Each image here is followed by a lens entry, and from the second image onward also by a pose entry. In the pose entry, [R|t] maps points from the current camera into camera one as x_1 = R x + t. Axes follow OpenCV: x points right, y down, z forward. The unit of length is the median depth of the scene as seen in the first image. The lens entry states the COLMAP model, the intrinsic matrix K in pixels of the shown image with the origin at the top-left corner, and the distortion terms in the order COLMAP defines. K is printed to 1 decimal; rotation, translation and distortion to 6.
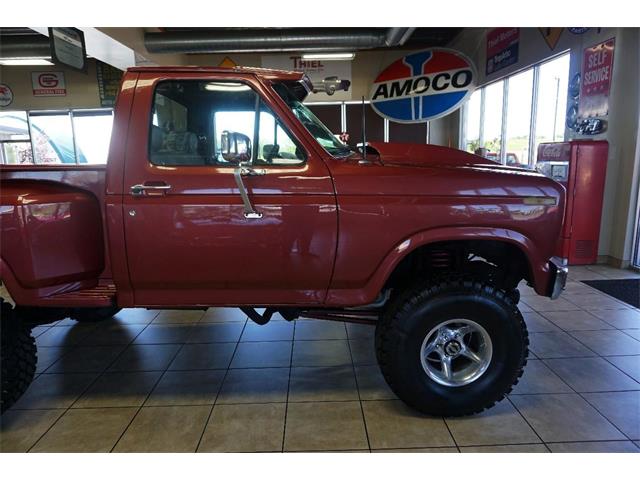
lens RADIAL K [[427.9, 0, 319.8], [0, 427.9, 239.4], [0, 0, 1]] dist [-0.037031, 0.034679]
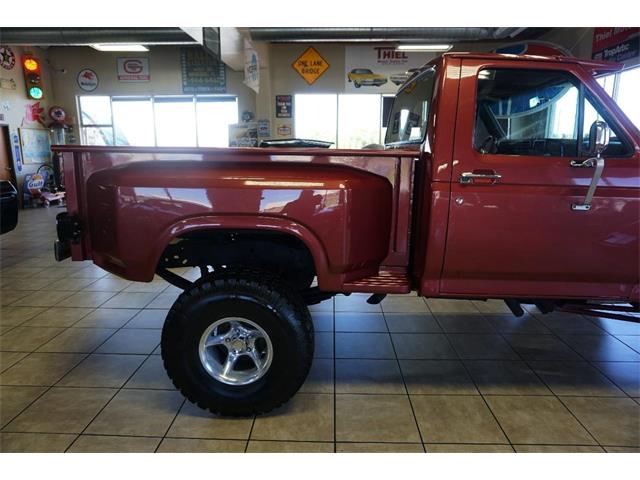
lens RADIAL K [[427.9, 0, 320.0], [0, 427.9, 240.8], [0, 0, 1]] dist [-0.037031, 0.034679]
pose [[0.998852, 0.033549, -0.034201, -0.155091], [-0.032844, 0.999241, 0.020952, 0.004315], [0.034878, -0.019804, 0.999195, -0.001366]]
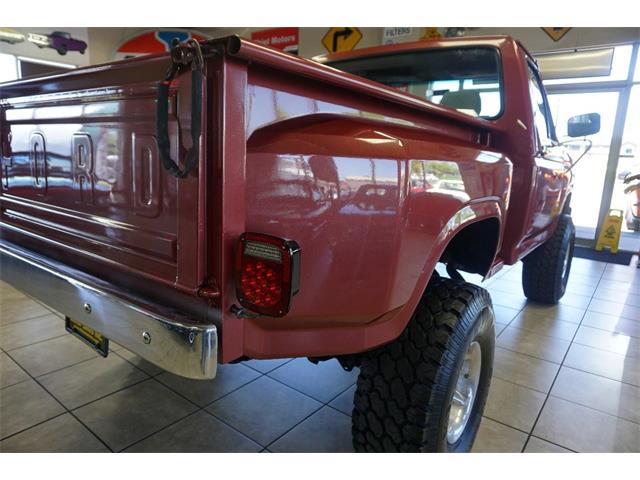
lens RADIAL K [[427.9, 0, 320.5], [0, 427.9, 239.1], [0, 0, 1]] dist [-0.037031, 0.034679]
pose [[0.609790, -0.103153, 0.785822, -1.467742], [0.090044, 0.994091, 0.060618, -0.045394], [-0.787431, 0.033794, 0.615475, 1.046937]]
